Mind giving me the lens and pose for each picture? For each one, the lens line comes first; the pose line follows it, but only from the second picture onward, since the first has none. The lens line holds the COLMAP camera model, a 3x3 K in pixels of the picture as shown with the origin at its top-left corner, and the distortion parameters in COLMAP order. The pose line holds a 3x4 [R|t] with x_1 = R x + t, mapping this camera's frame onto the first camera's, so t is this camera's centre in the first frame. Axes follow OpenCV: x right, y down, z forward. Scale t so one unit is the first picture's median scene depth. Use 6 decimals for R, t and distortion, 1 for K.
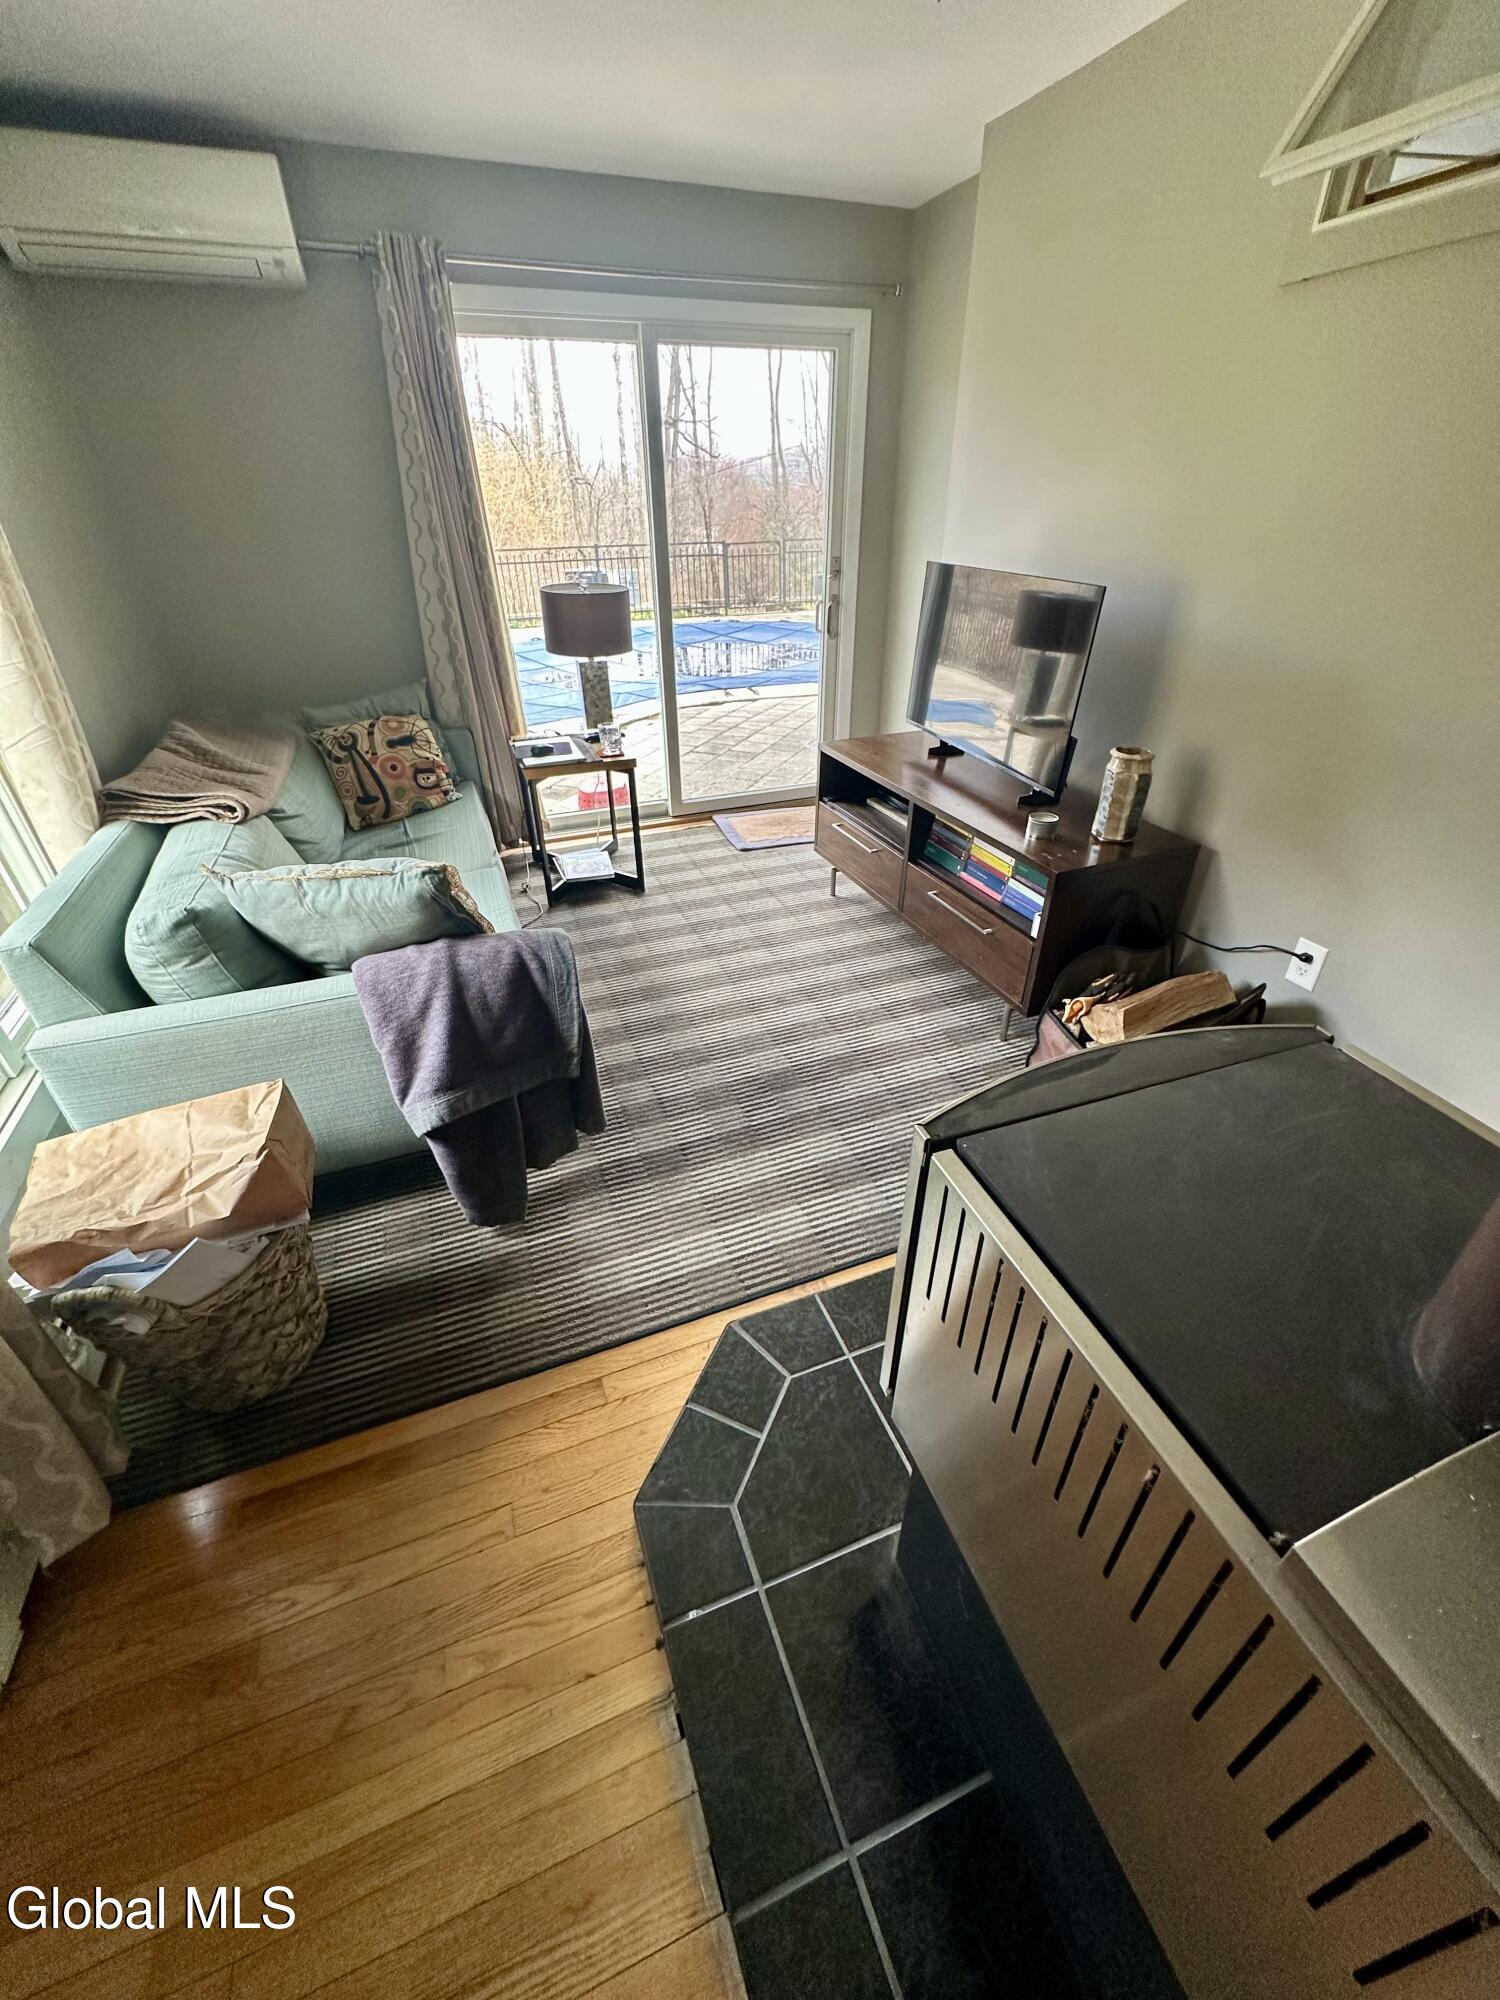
lens RADIAL K [[798.2, 0, 750.0], [0, 798.2, 1000.0], [0, 0, 1]] dist [-0.002626, 0.000334]
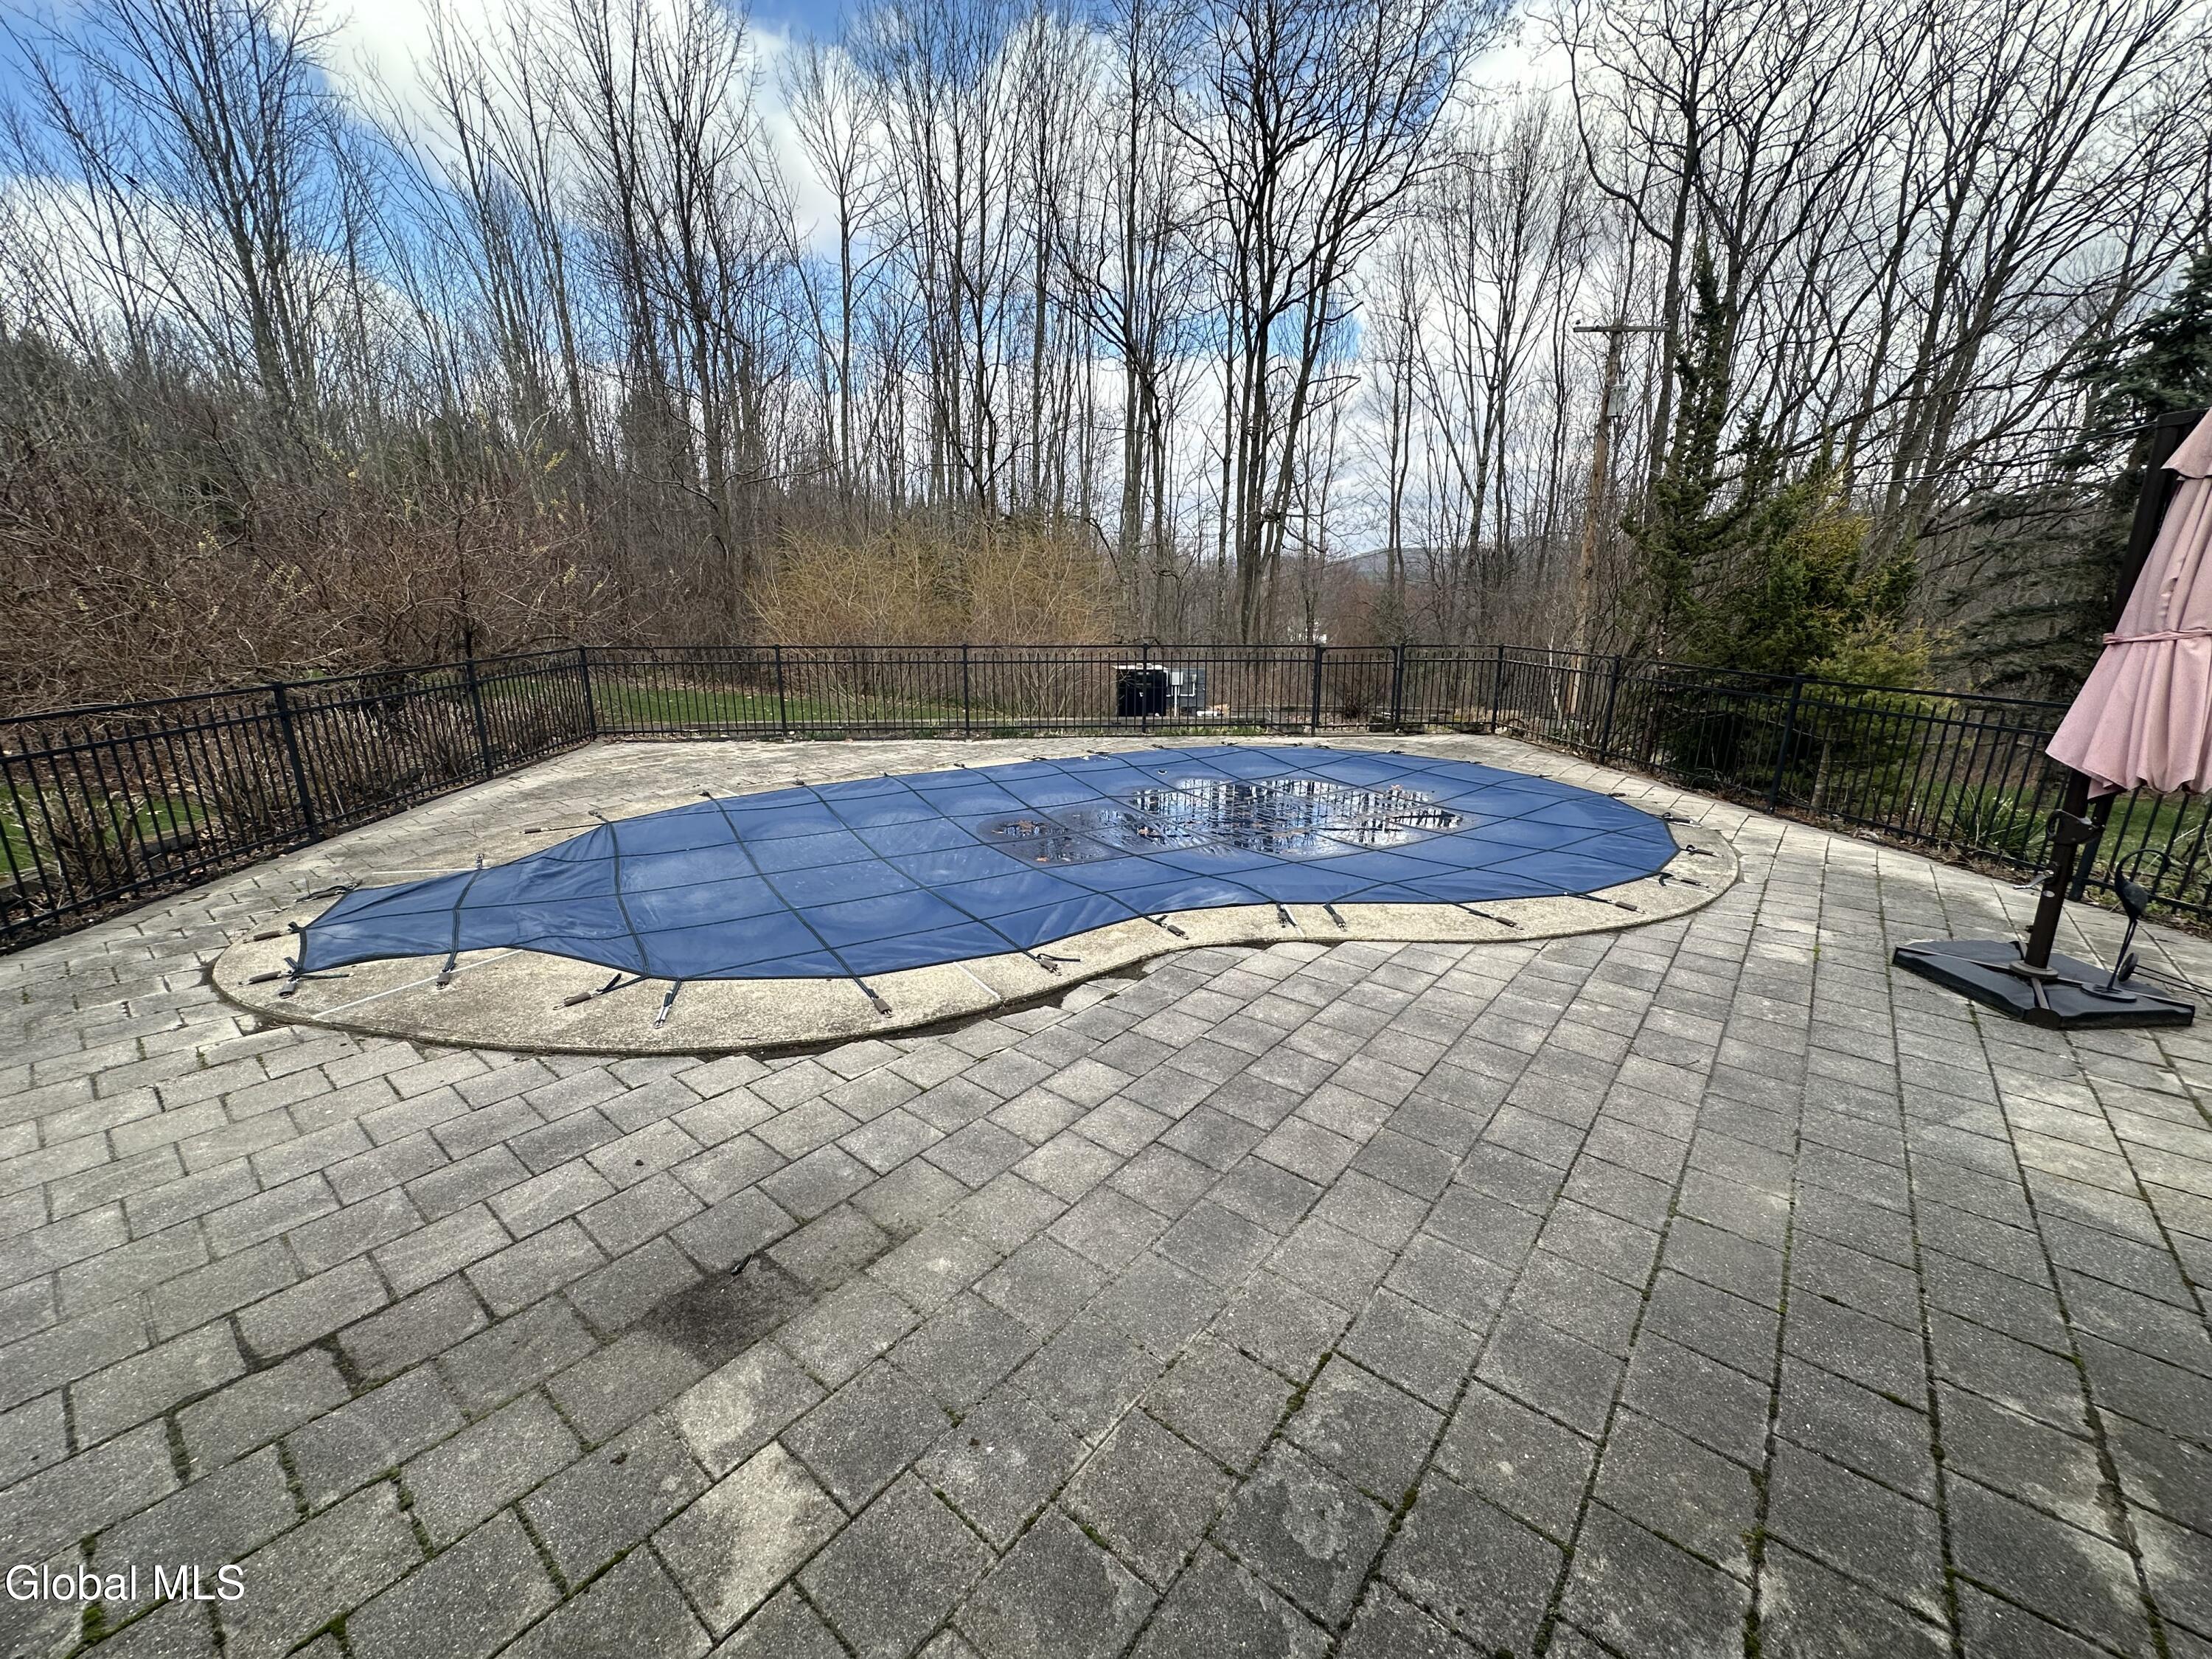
lens RADIAL K [[882.8, 0, 1106.0], [0, 882.8, 829.5], [0, 0, 1]] dist [-0.002626, 0.000334]
pose [[0.962767, 0.081136, -0.257869, 0.002472], [-0.153368, 0.949459, -0.273871, -0.157032], [0.222615, 0.303223, 0.926552, 0.250327]]
